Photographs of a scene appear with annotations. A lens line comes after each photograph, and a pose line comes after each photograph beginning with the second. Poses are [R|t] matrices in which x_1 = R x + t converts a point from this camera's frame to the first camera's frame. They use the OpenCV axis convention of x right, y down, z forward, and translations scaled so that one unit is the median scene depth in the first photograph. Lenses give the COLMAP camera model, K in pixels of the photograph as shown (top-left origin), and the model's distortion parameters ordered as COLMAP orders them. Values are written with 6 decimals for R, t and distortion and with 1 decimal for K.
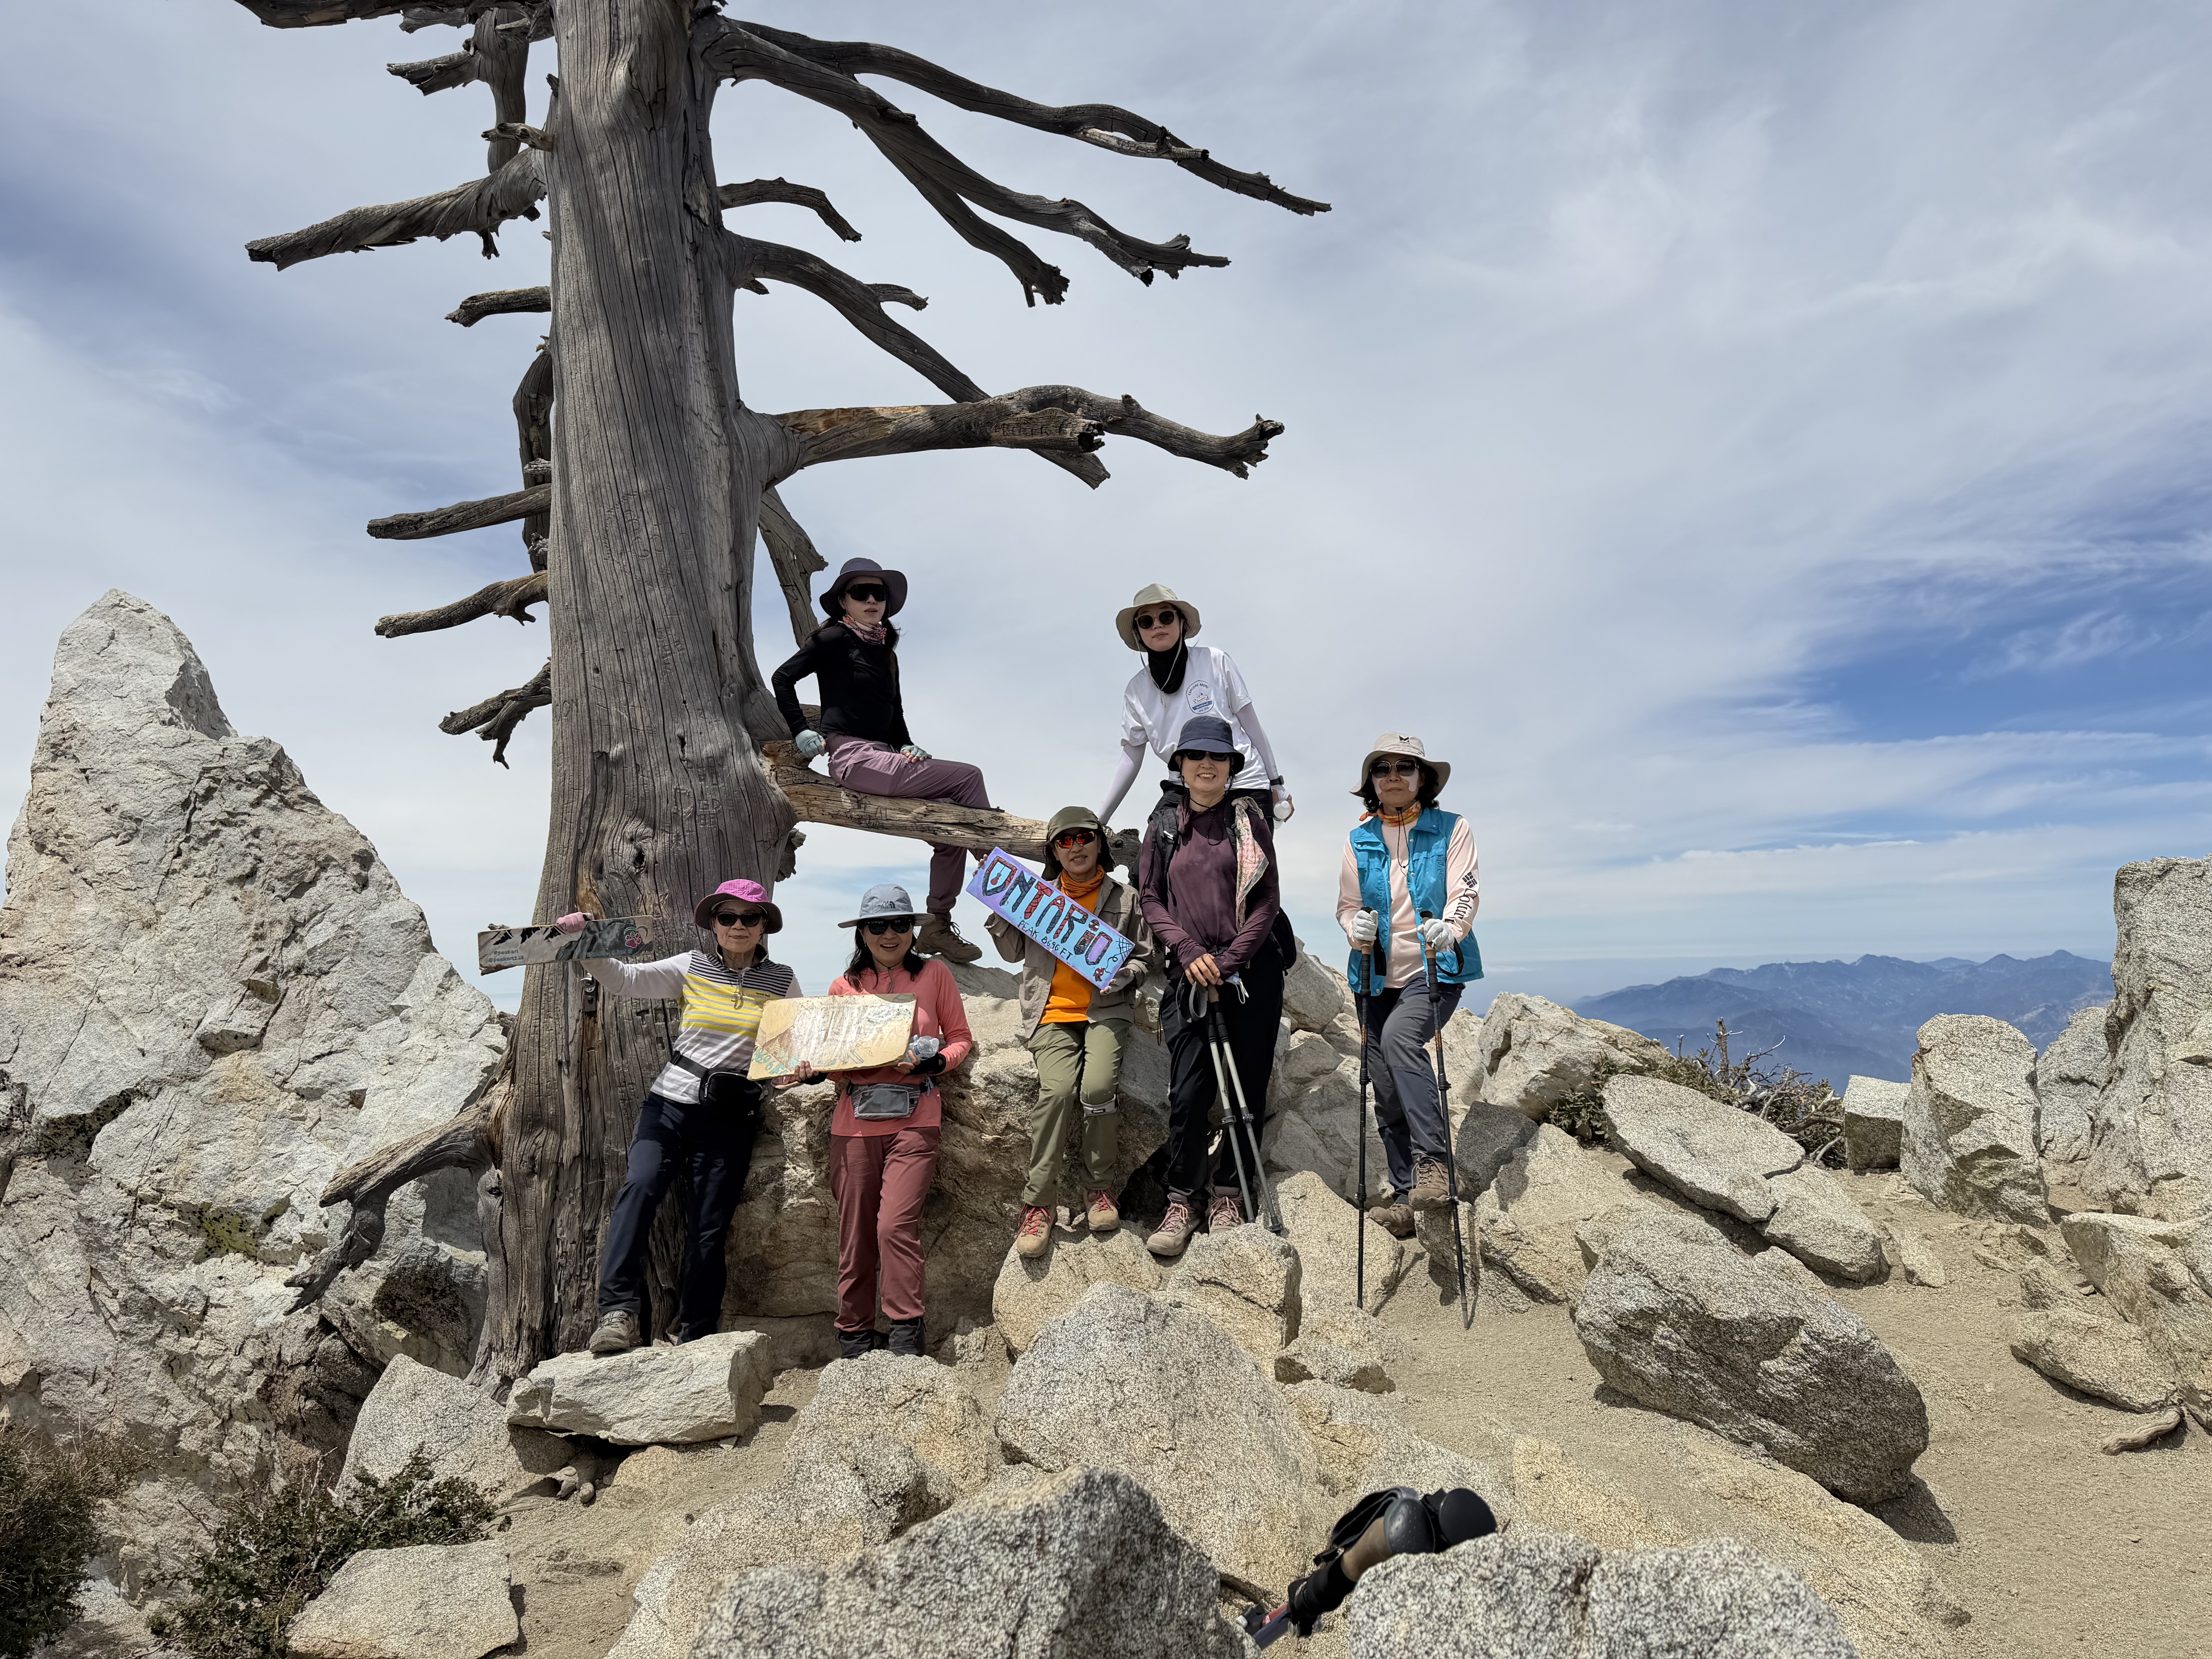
lens RADIAL K [[1330.6, 0, 1106.0], [0, 1330.6, 829.5], [0, 0, 1]] dist [0.001811, -0.012557]
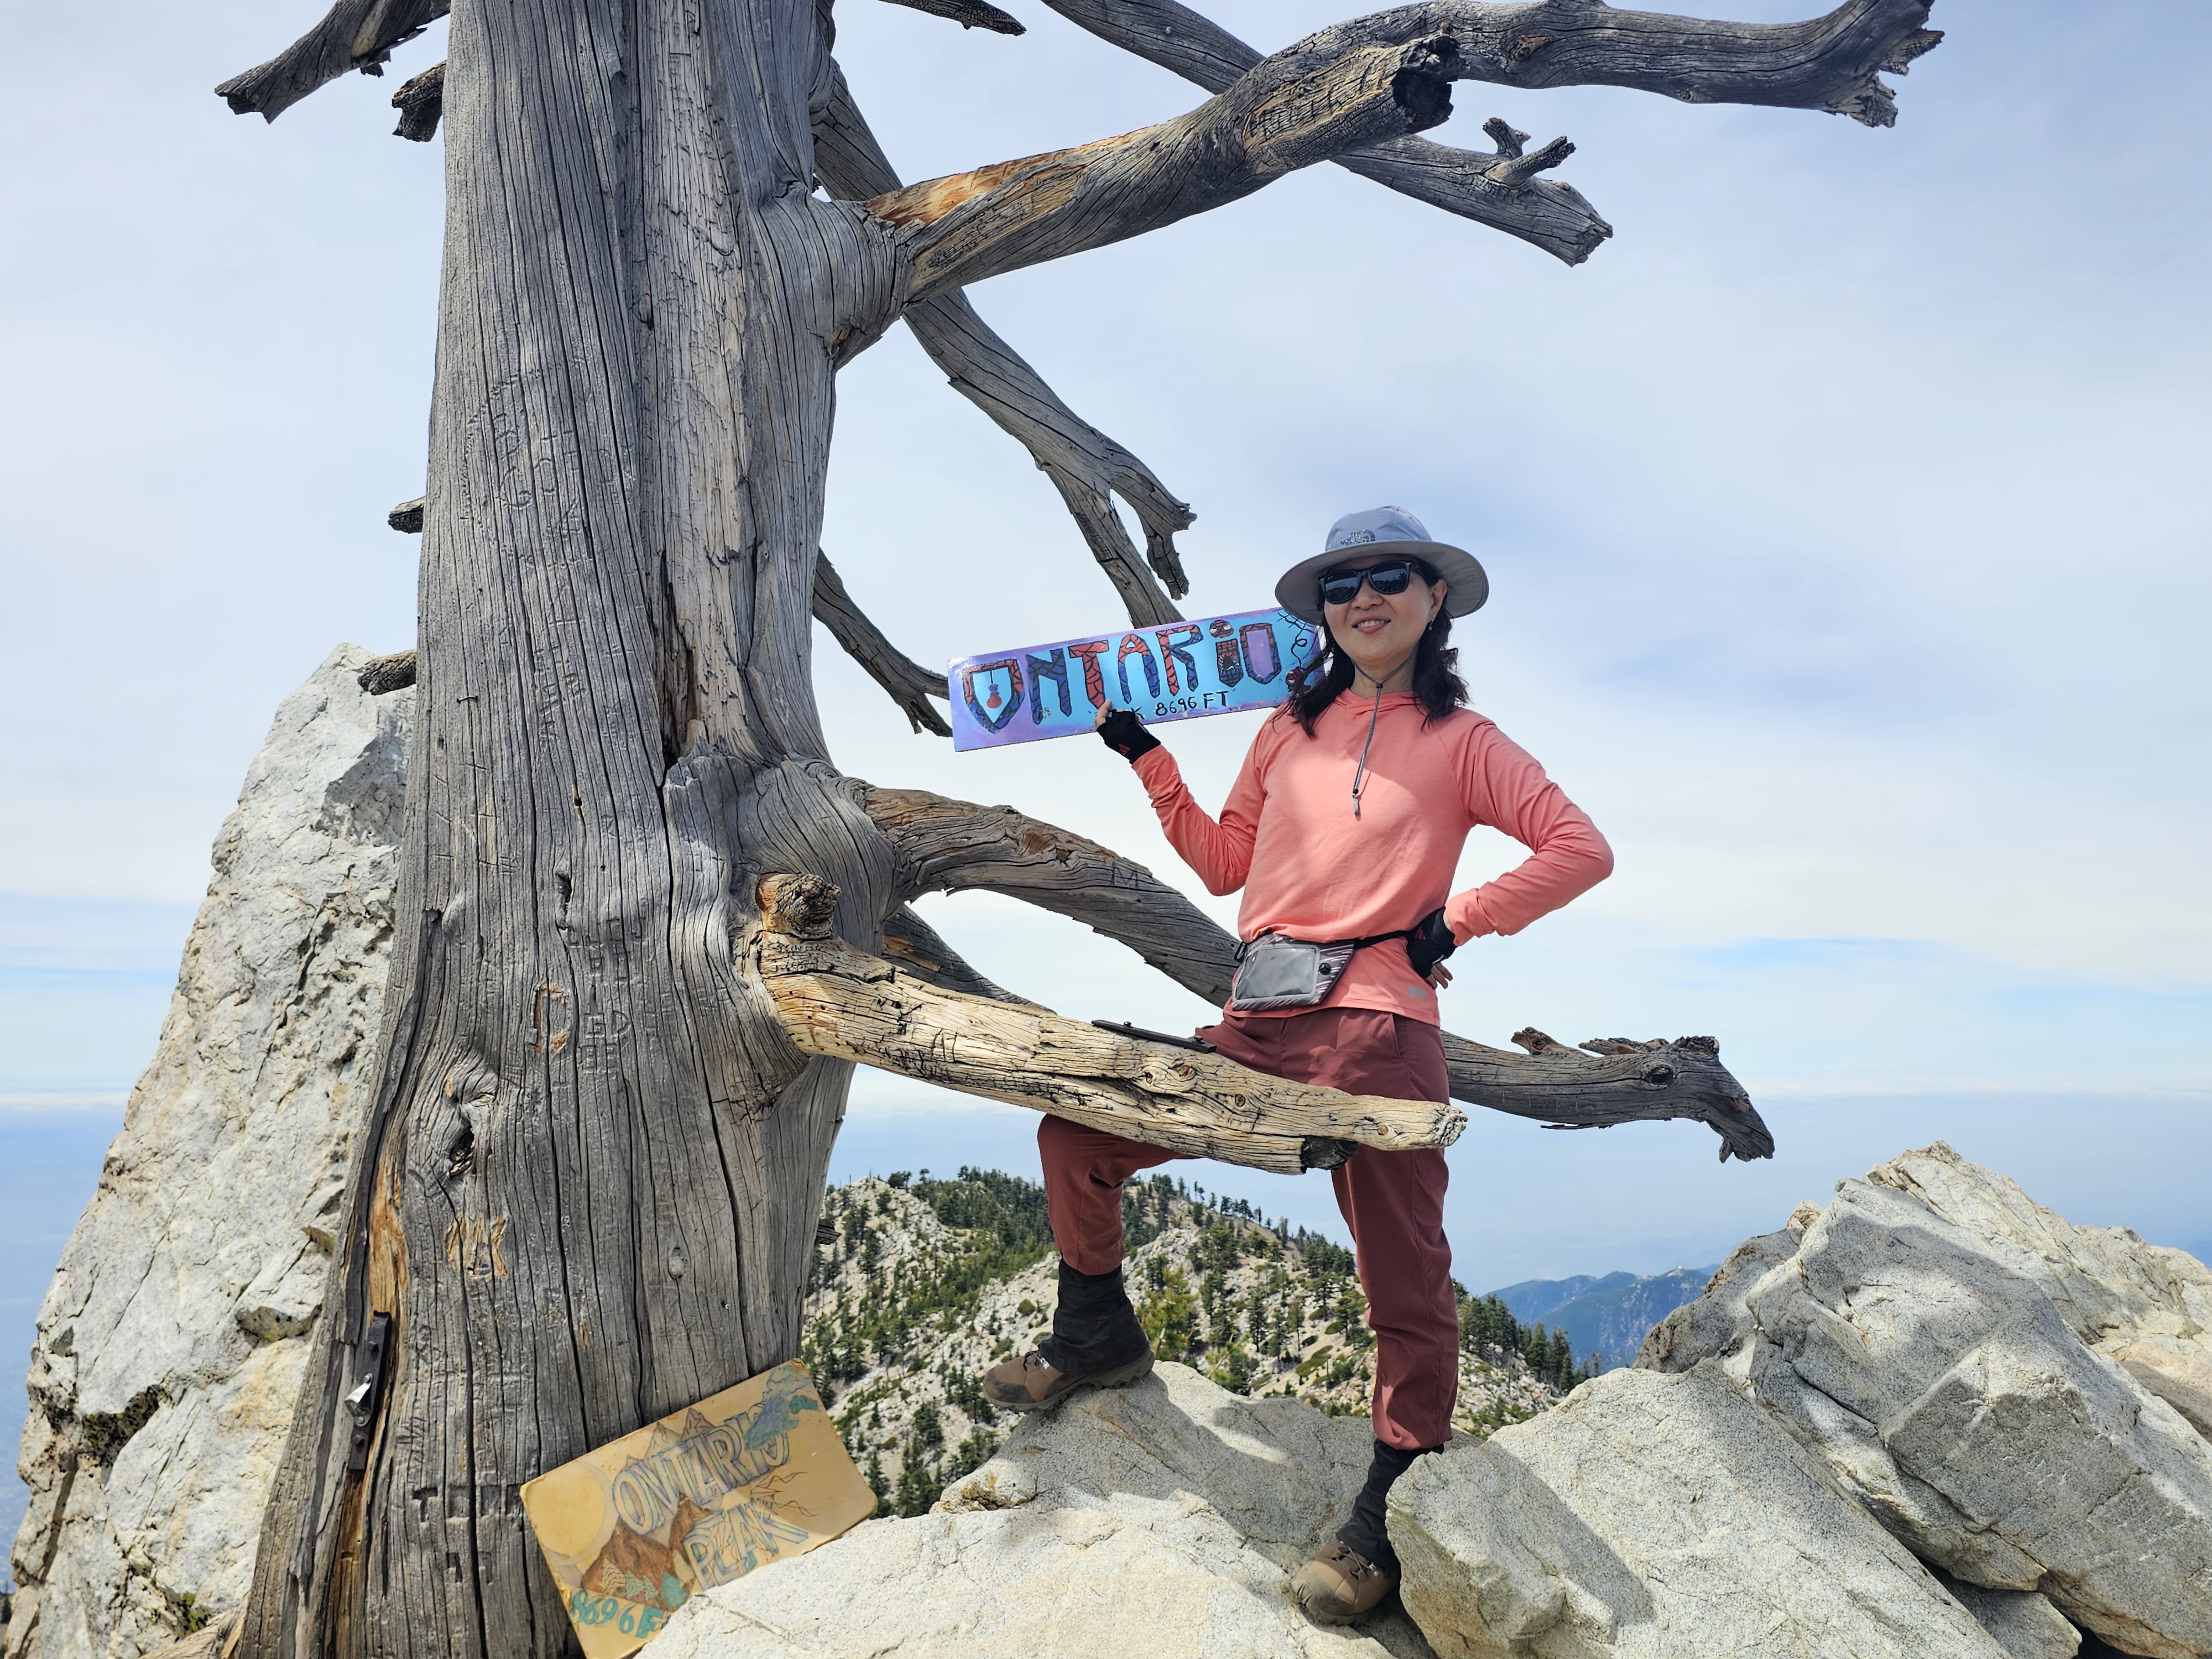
lens RADIAL K [[1774.7, 0, 1106.0], [0, 1774.7, 829.5], [0, 0, 1]] dist [0.065926, -0.082410]
pose [[0.902969, -0.023123, -0.429083, 0.095151], [0.005544, 0.999095, -0.042173, -0.044852], [0.429670, 0.035702, 0.902280, 0.391963]]
